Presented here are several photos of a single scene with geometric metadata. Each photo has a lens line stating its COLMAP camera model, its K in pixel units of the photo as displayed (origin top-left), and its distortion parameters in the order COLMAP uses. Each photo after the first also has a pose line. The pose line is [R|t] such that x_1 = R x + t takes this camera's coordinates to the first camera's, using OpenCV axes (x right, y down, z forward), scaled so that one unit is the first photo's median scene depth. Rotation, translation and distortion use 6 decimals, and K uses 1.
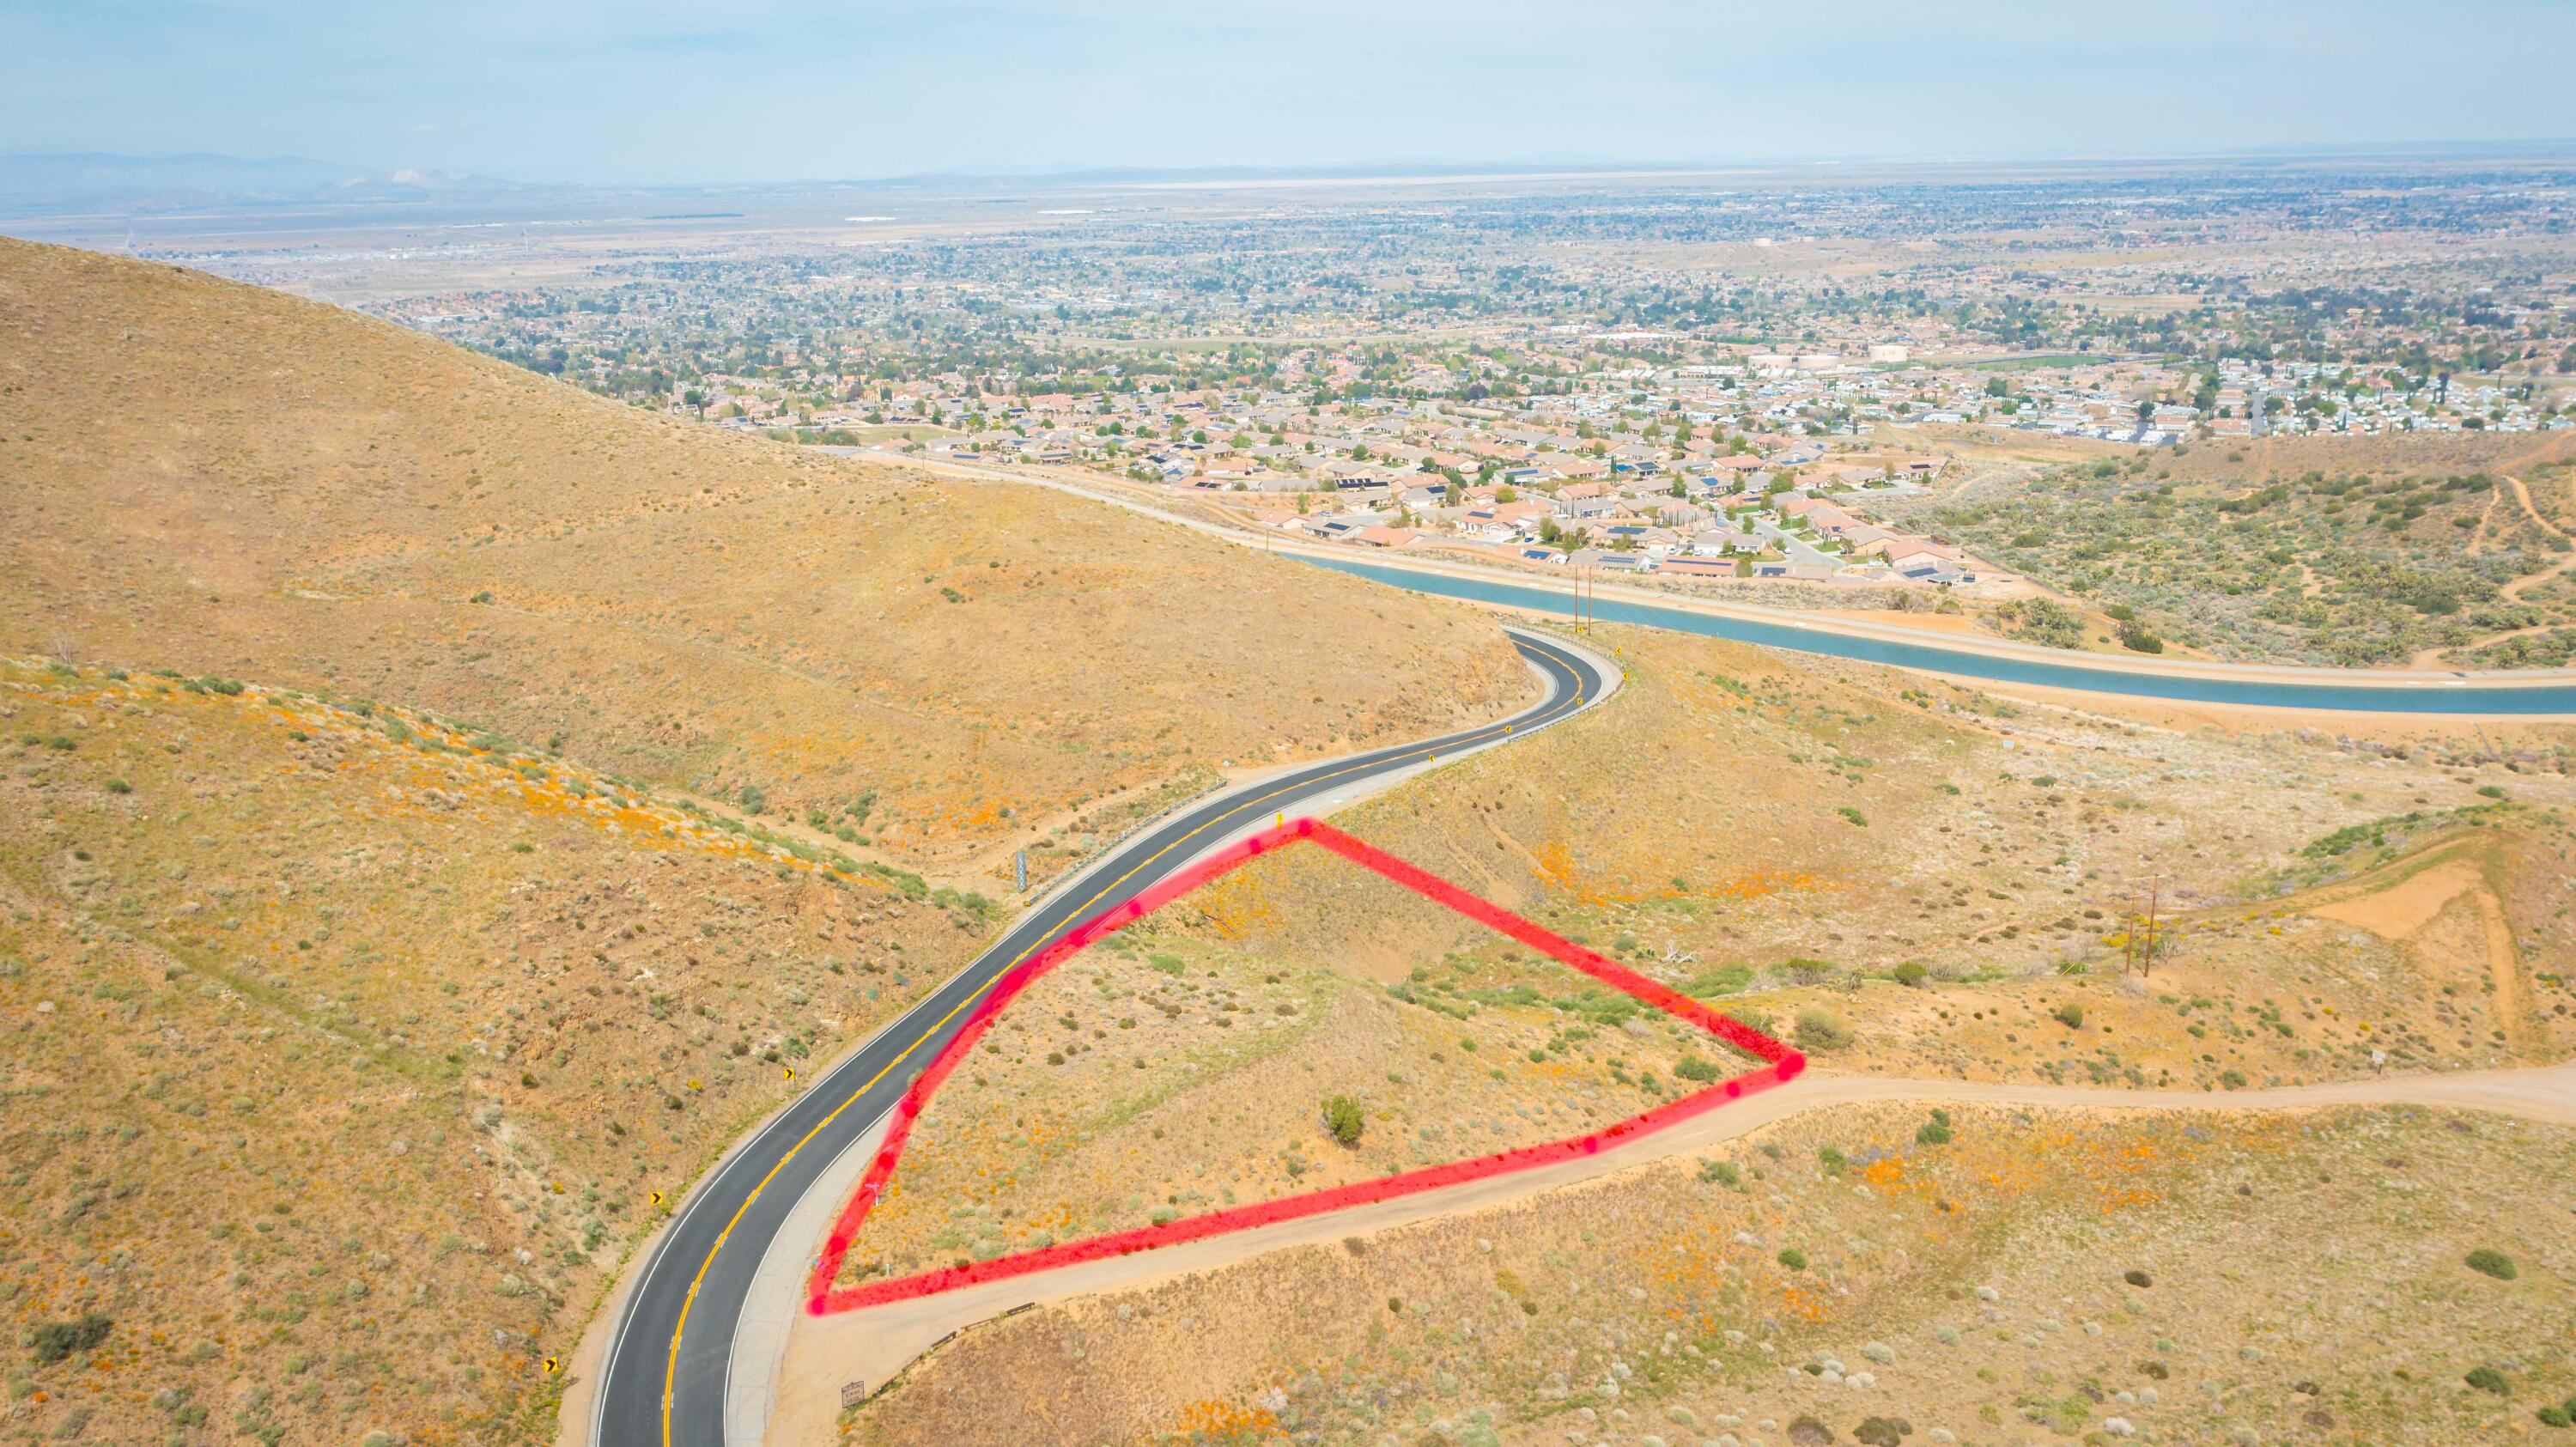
lens RADIAL K [[2092.7, 0, 1290.7], [0, 2092.7, 682.7], [0, 0, 1]] dist [-0.007036, -0.002148]
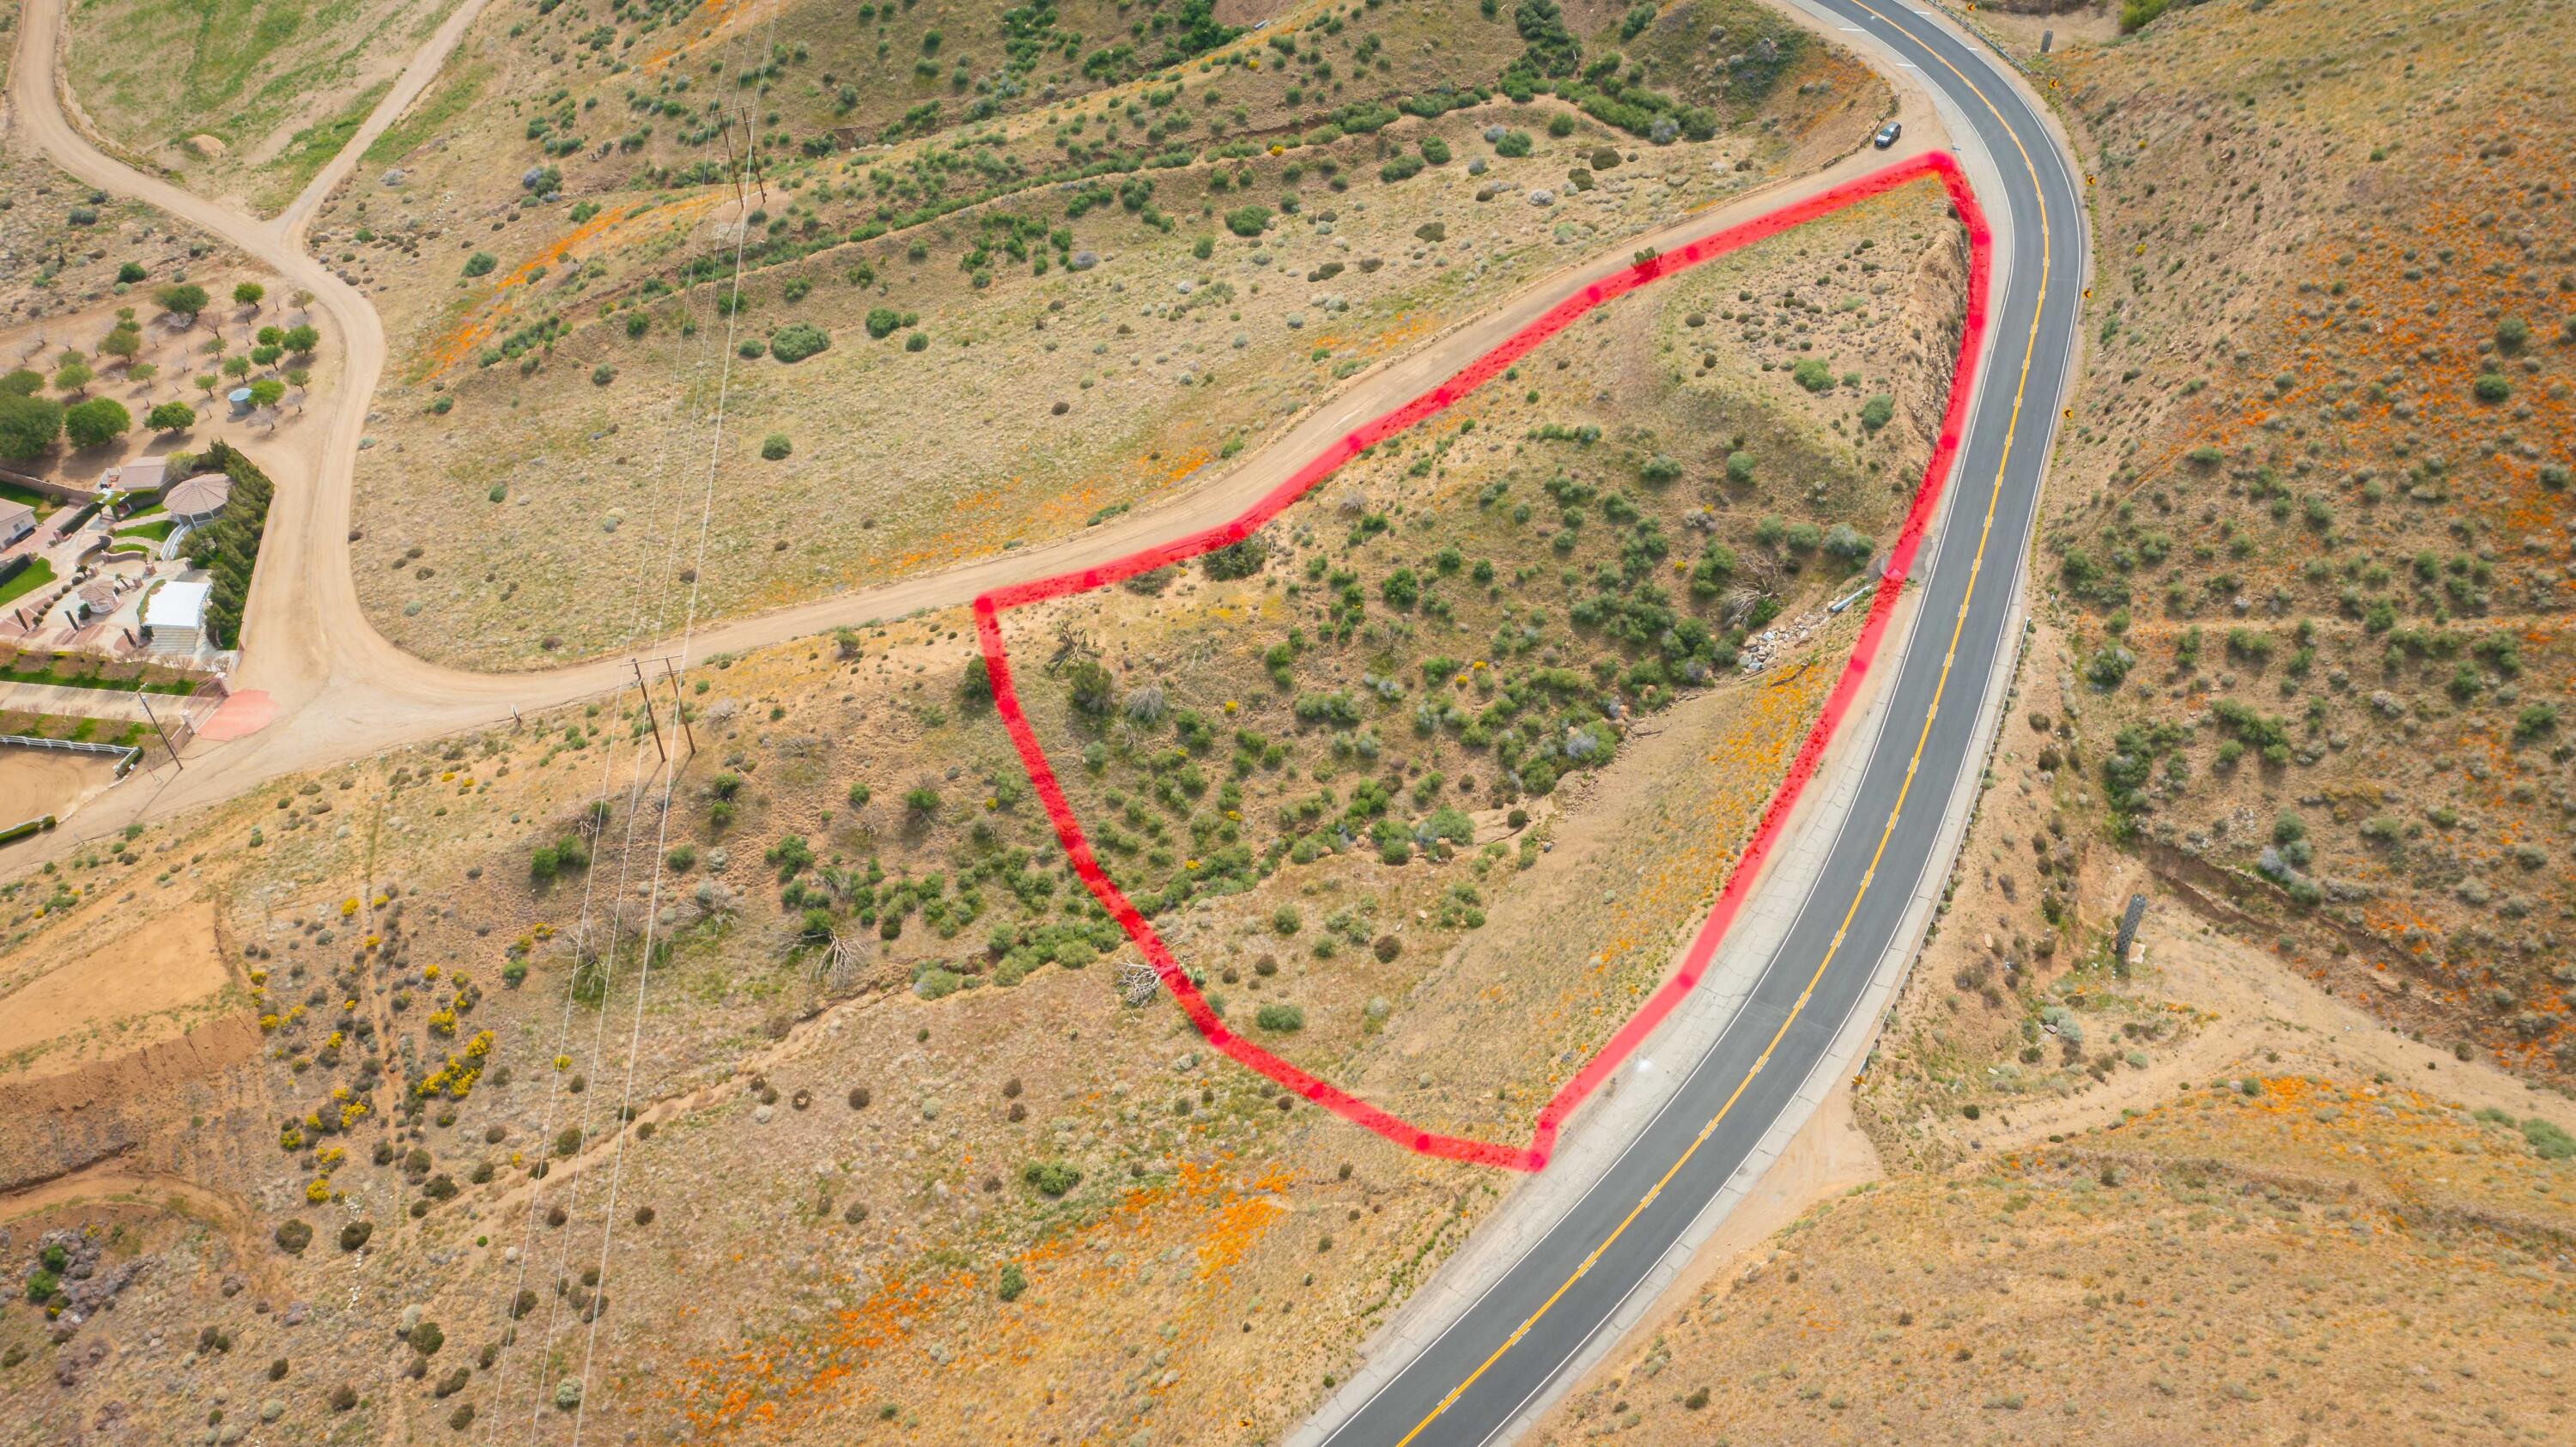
lens RADIAL K [[2037.0, 0, 1280.8], [0, 2037.0, 720.3], [0, 0, 1]] dist [-0.004295, 0.010188]
pose [[-0.992305, -0.033183, 0.119291, 0.095098], [0.079486, 0.567994, 0.819186, -0.754190], [-0.094939, 0.822364, -0.560985, 2.060892]]
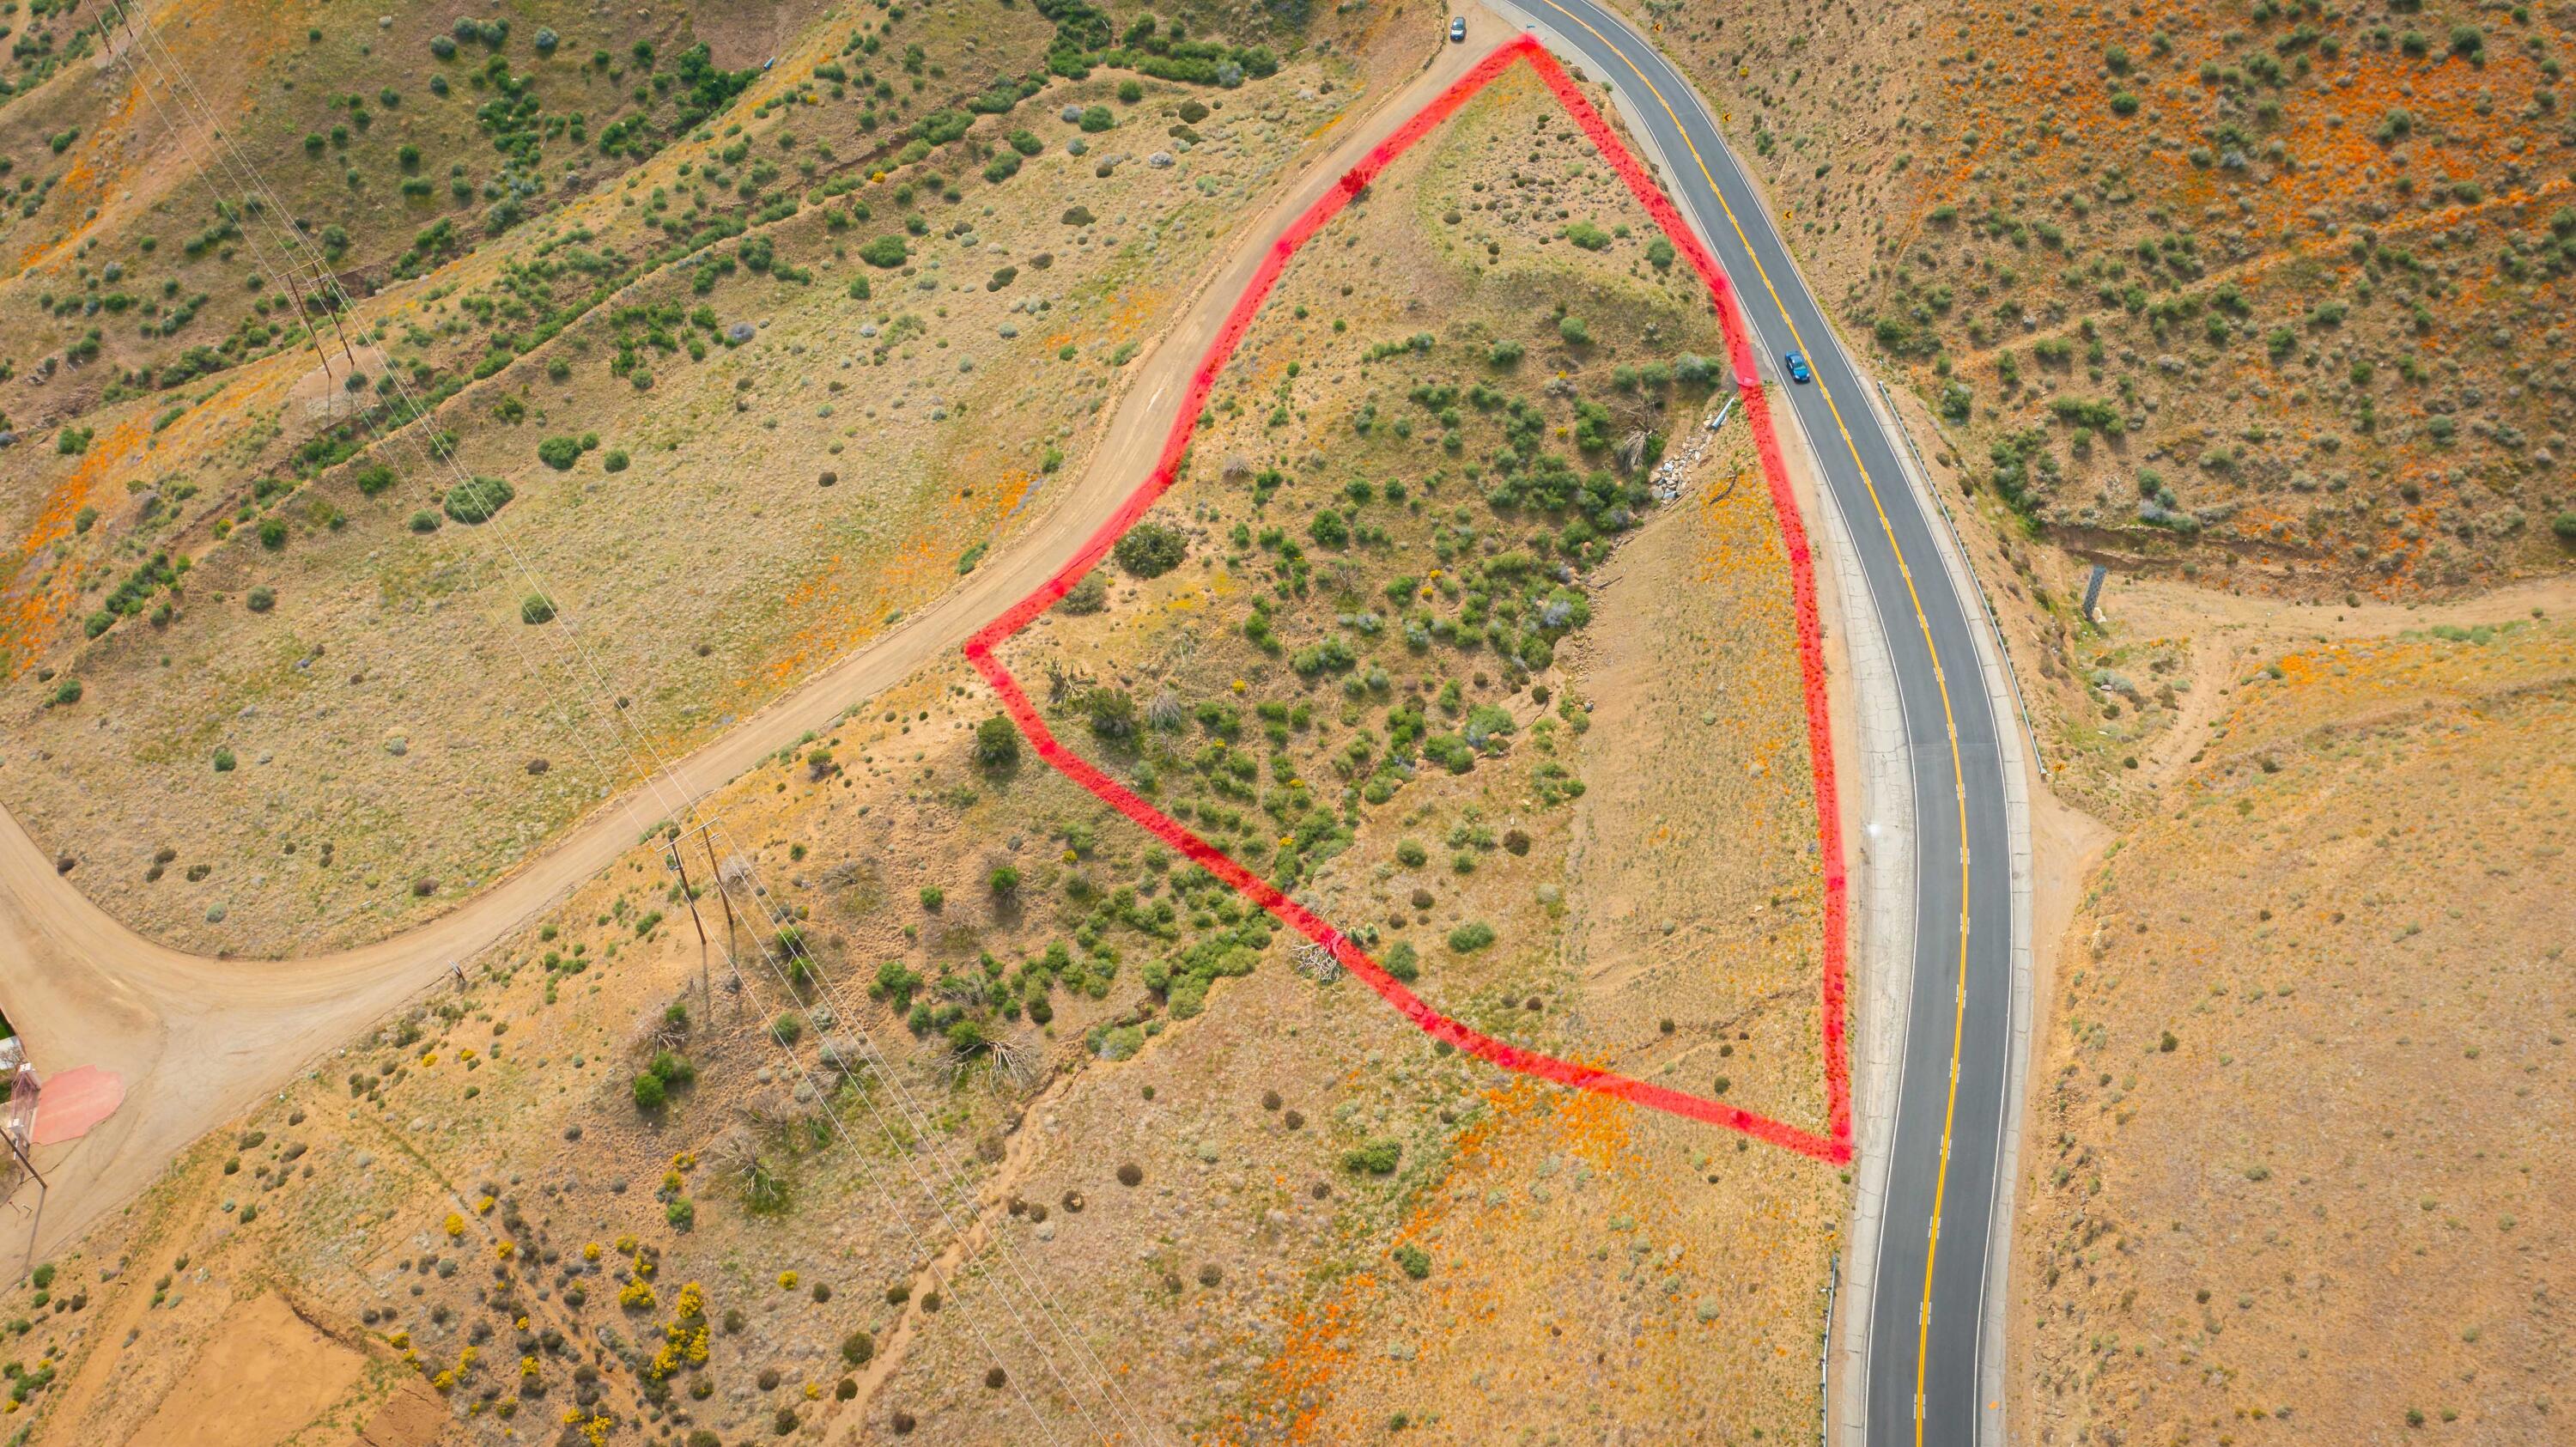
lens RADIAL K [[2029.7, 0, 1288.0], [0, 2029.7, 723.5], [0, 0, 1]] dist [-0.009261, 0.001096]
pose [[-0.919846, 0.296905, -0.256381, 0.549582], [-0.048682, 0.562116, 0.825624, -0.755453], [0.389248, 0.771928, -0.502606, 2.013917]]
